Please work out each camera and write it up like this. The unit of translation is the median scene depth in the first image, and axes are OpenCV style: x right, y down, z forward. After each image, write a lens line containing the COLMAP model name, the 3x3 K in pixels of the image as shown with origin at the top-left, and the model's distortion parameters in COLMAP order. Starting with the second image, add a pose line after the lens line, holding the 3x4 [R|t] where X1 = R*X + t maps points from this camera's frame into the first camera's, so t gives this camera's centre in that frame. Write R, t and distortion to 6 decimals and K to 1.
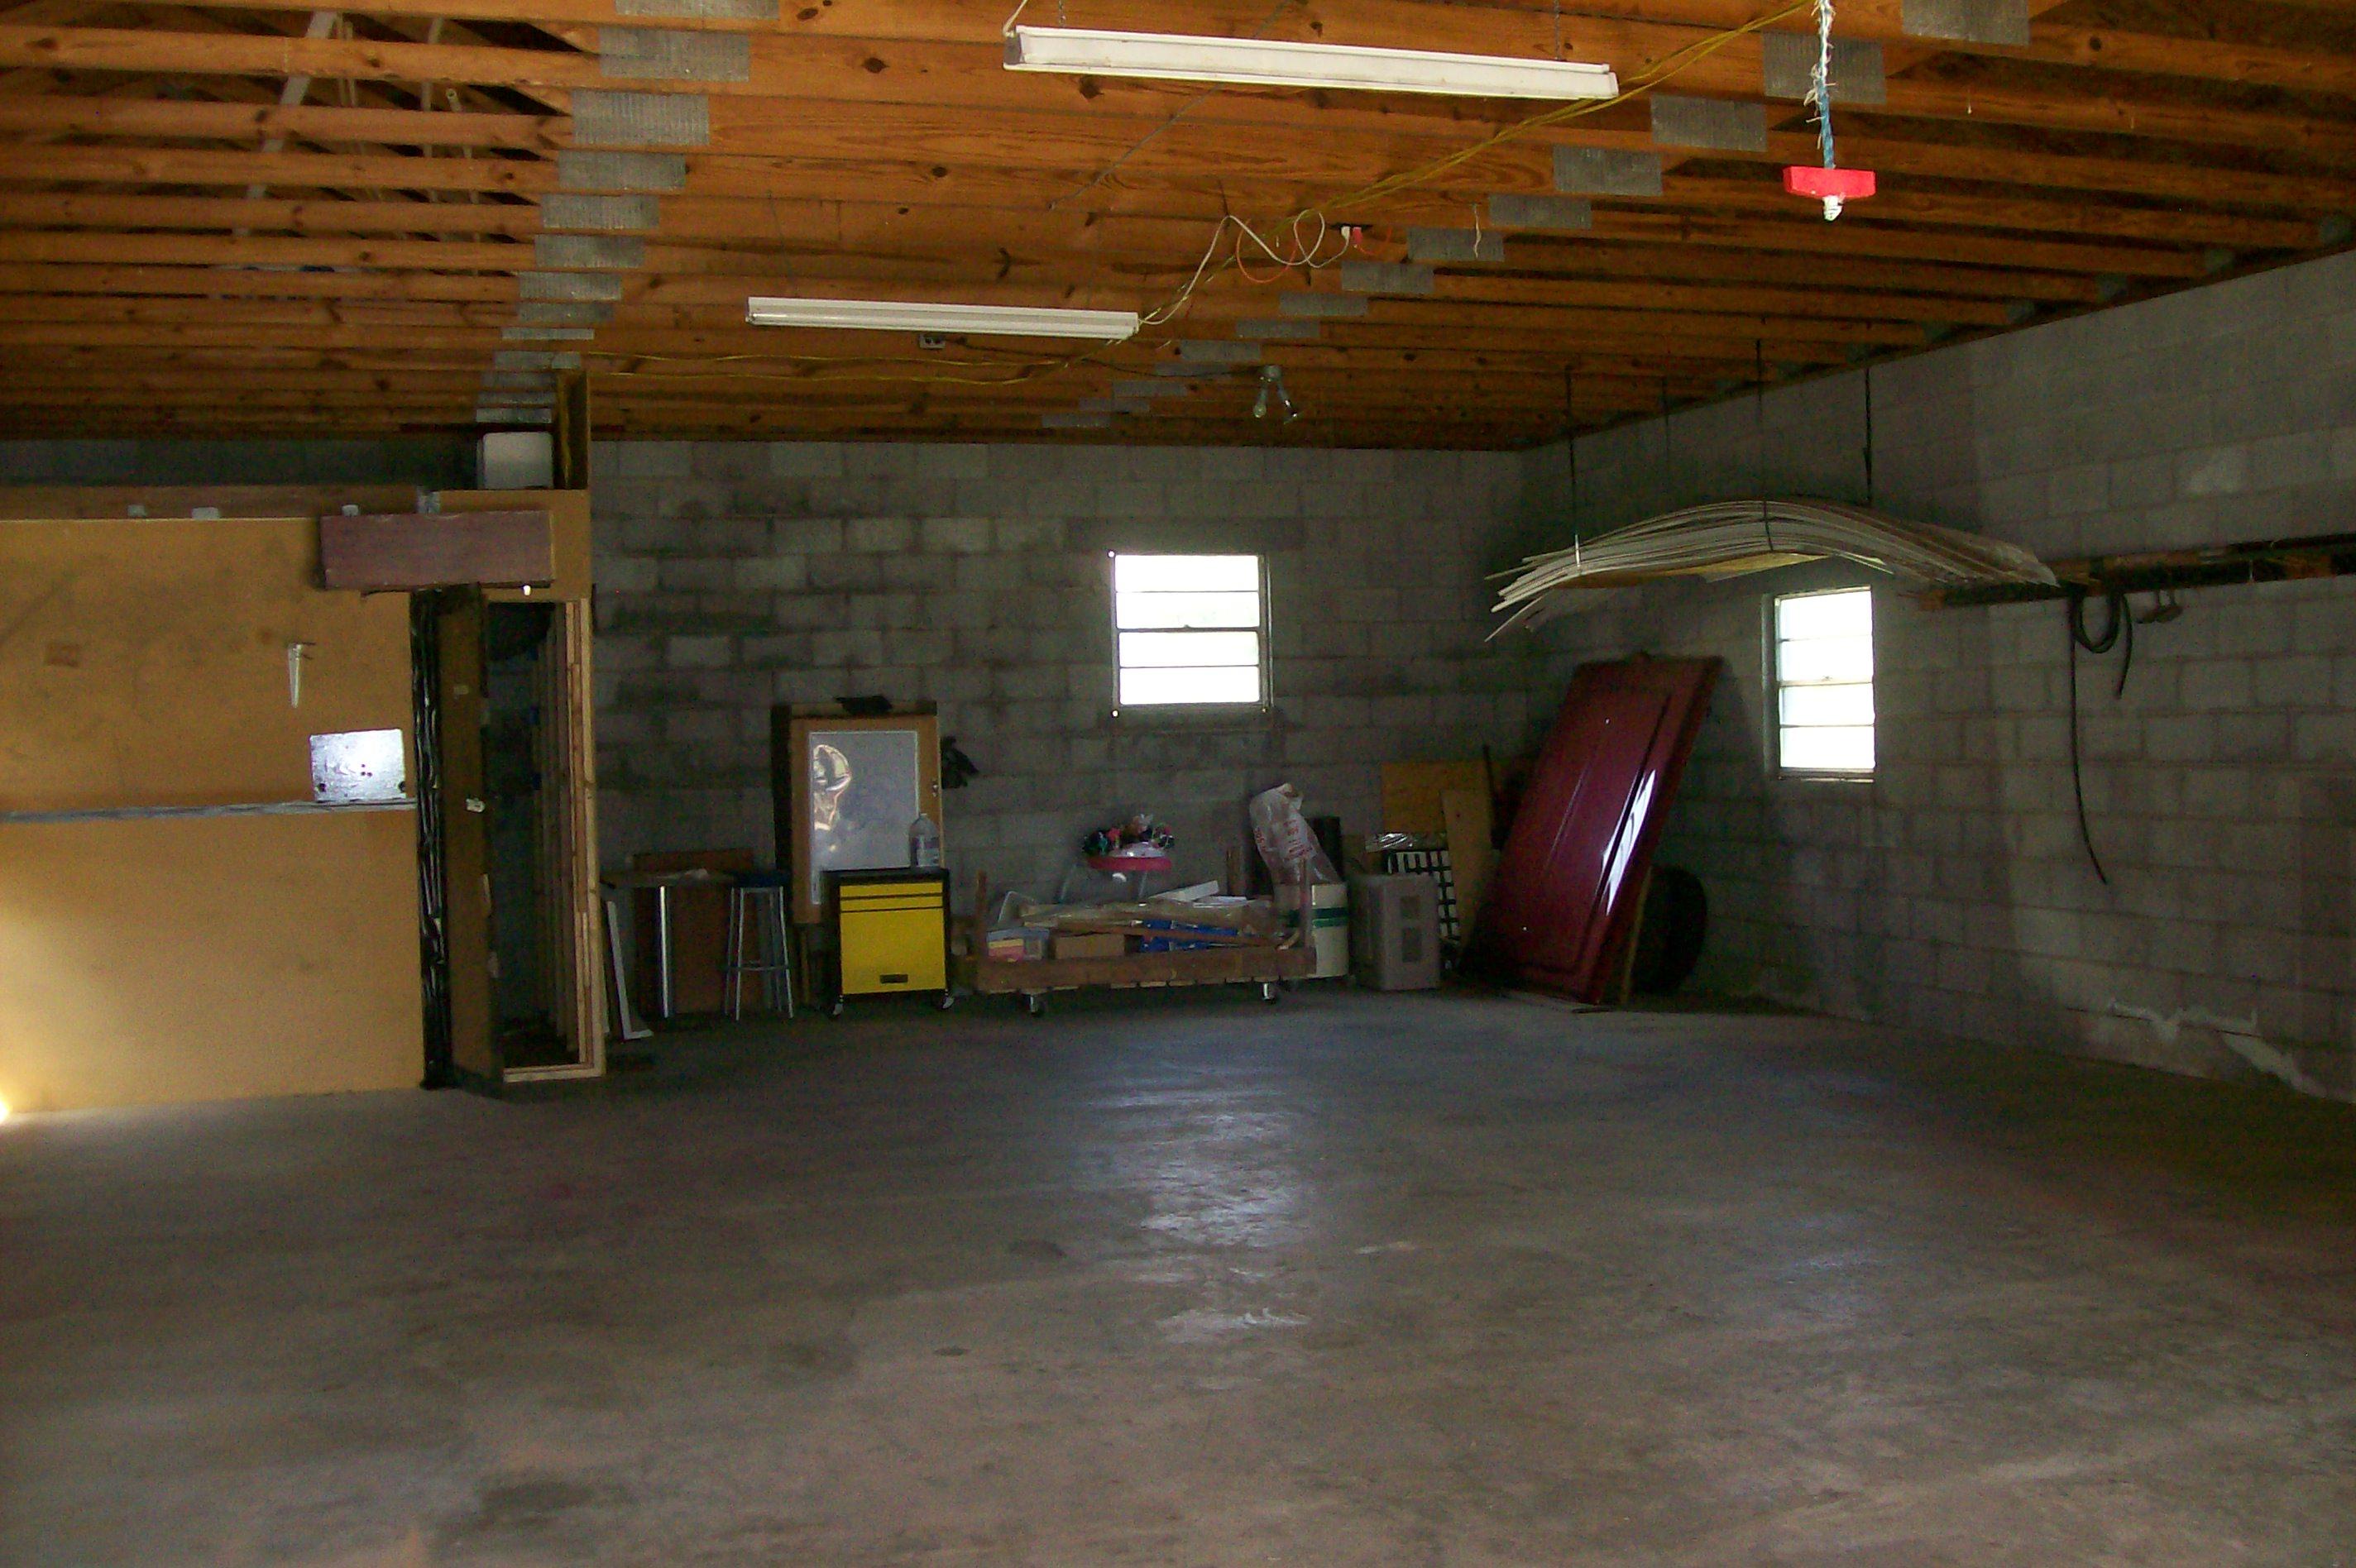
lens RADIAL K [[2481.1, 0, 1166.2], [0, 2481.1, 784.1], [0, 0, 1]] dist [-0.132631, 0.000000]
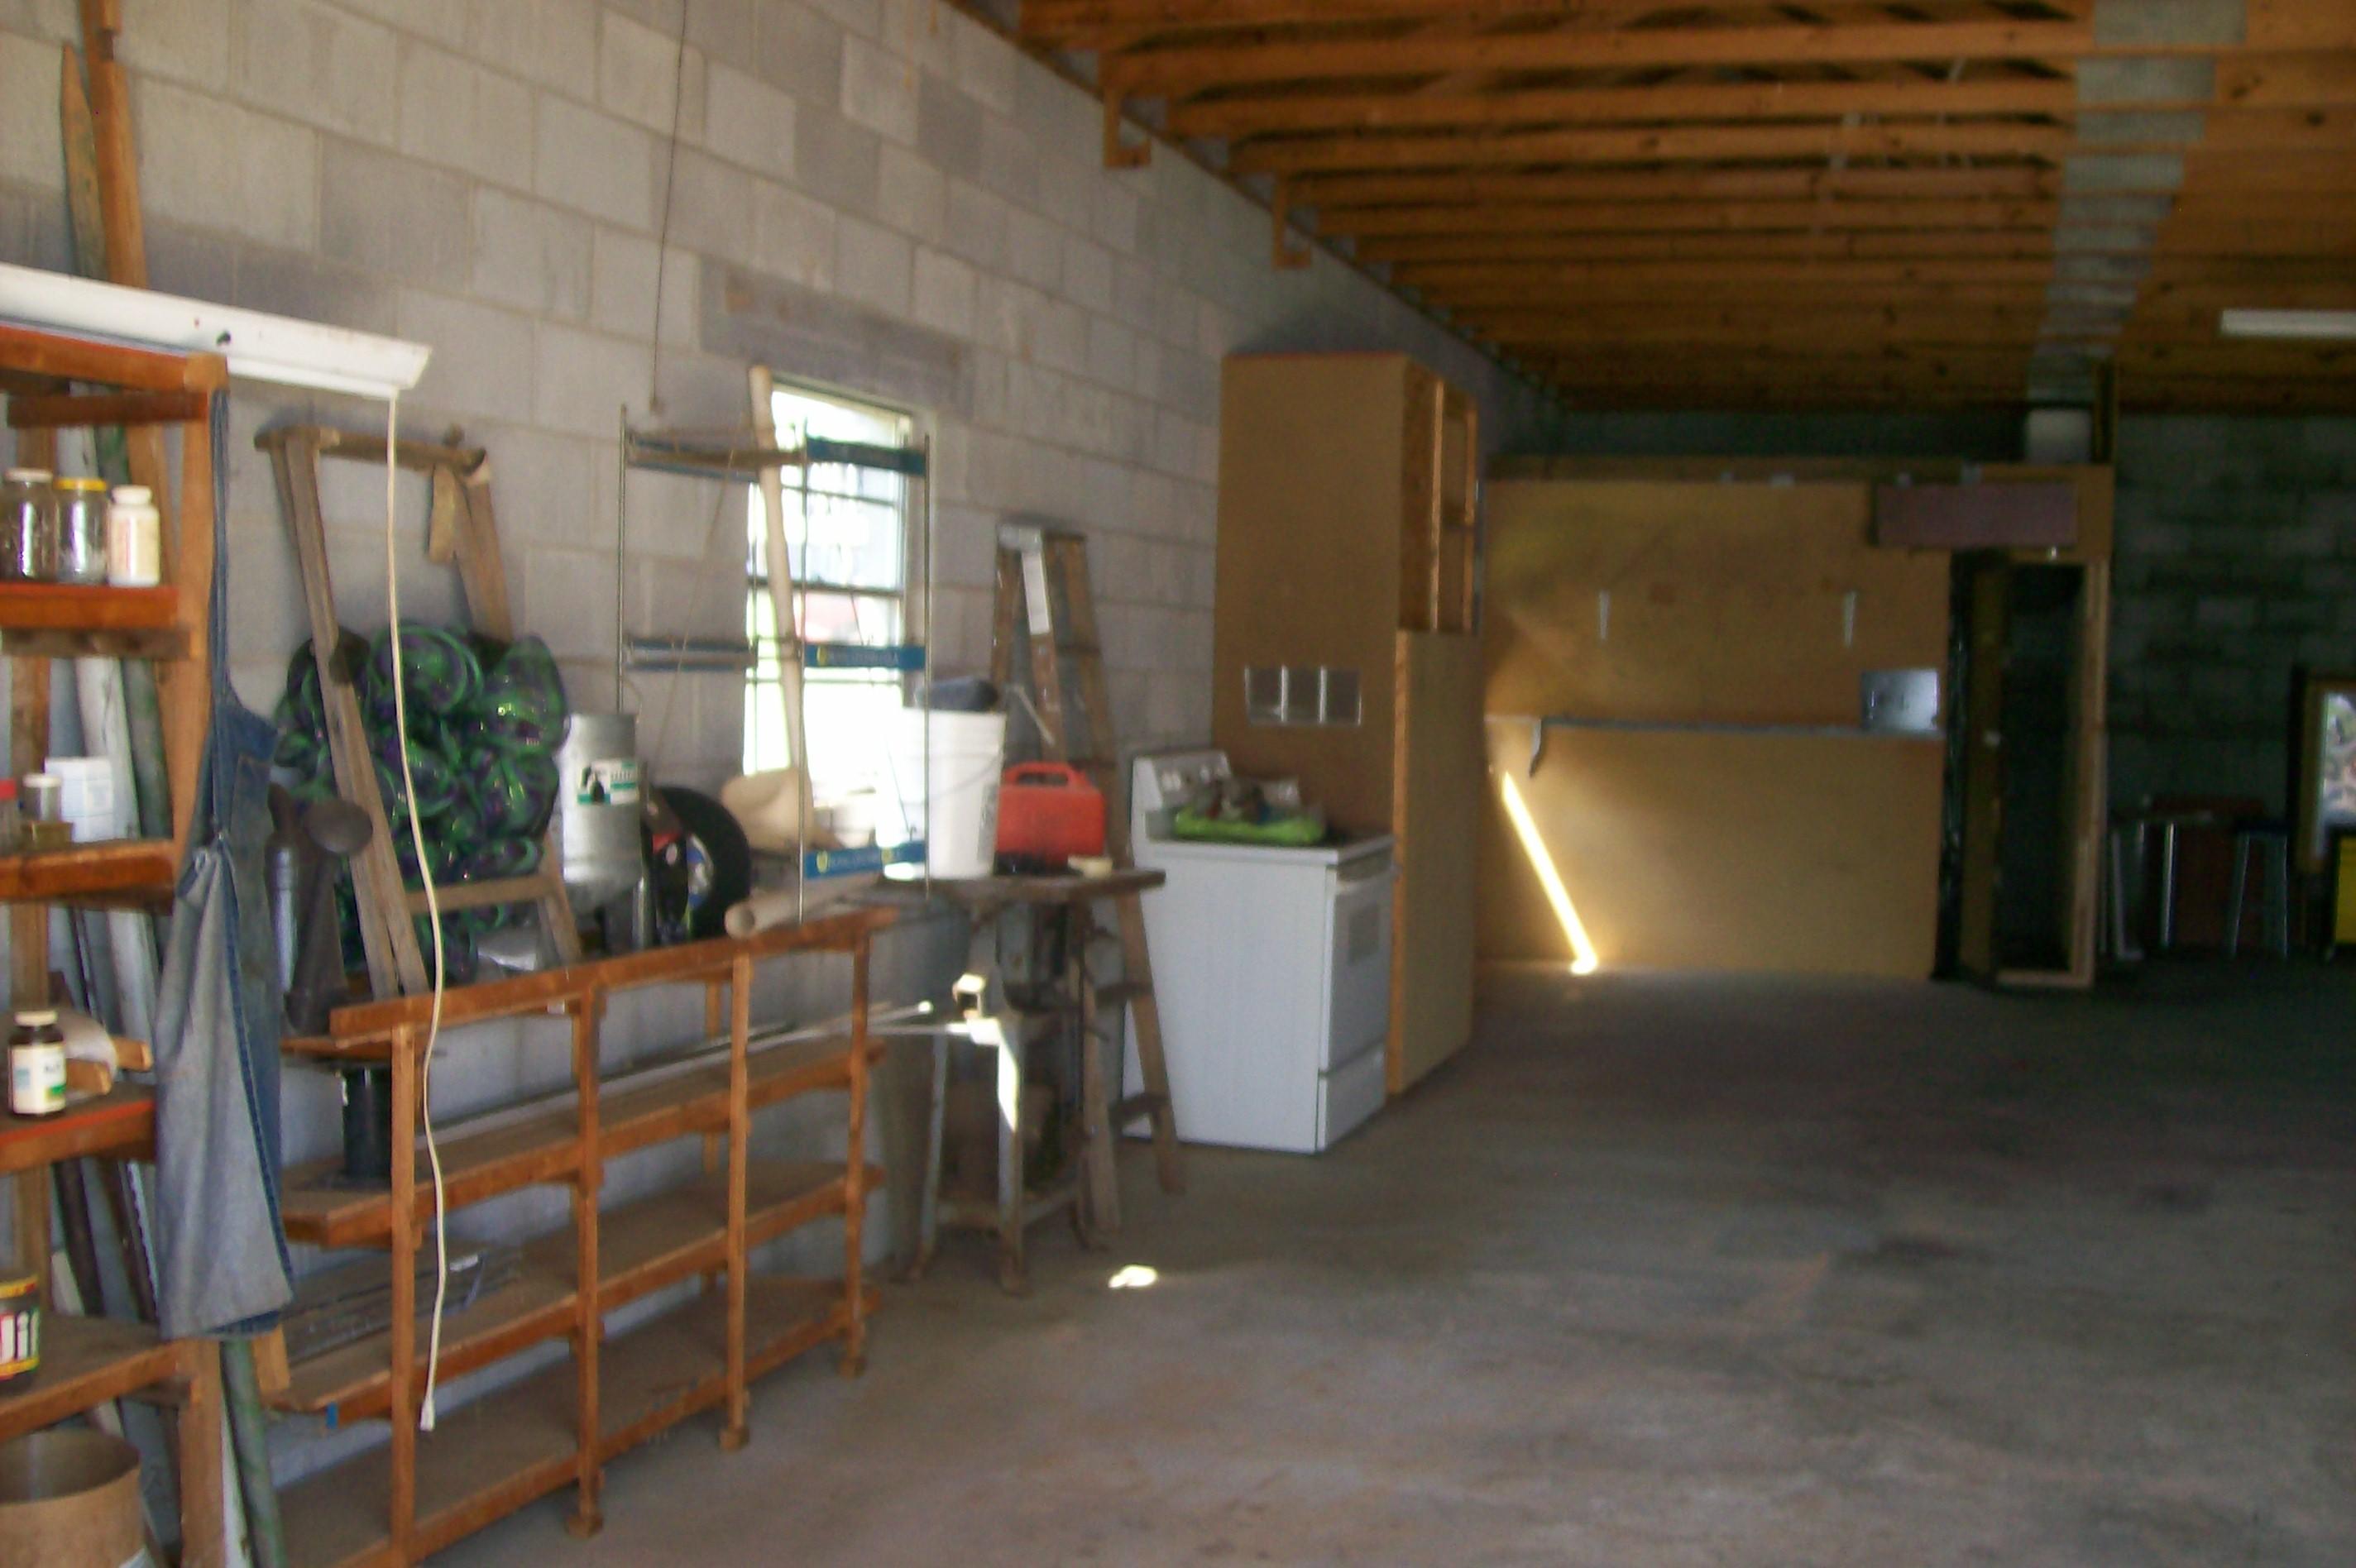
lens RADIAL K [[2481.1, 0, 1182.7], [0, 2481.1, 784.9], [0, 0, 1]] dist [-0.132631, 0.000000]
pose [[0.806474, 0.072703, -0.586782, 0.083993], [-0.058680, 0.997354, 0.042923, 0.003256], [0.588350, -0.000184, 0.808606, -0.147661]]
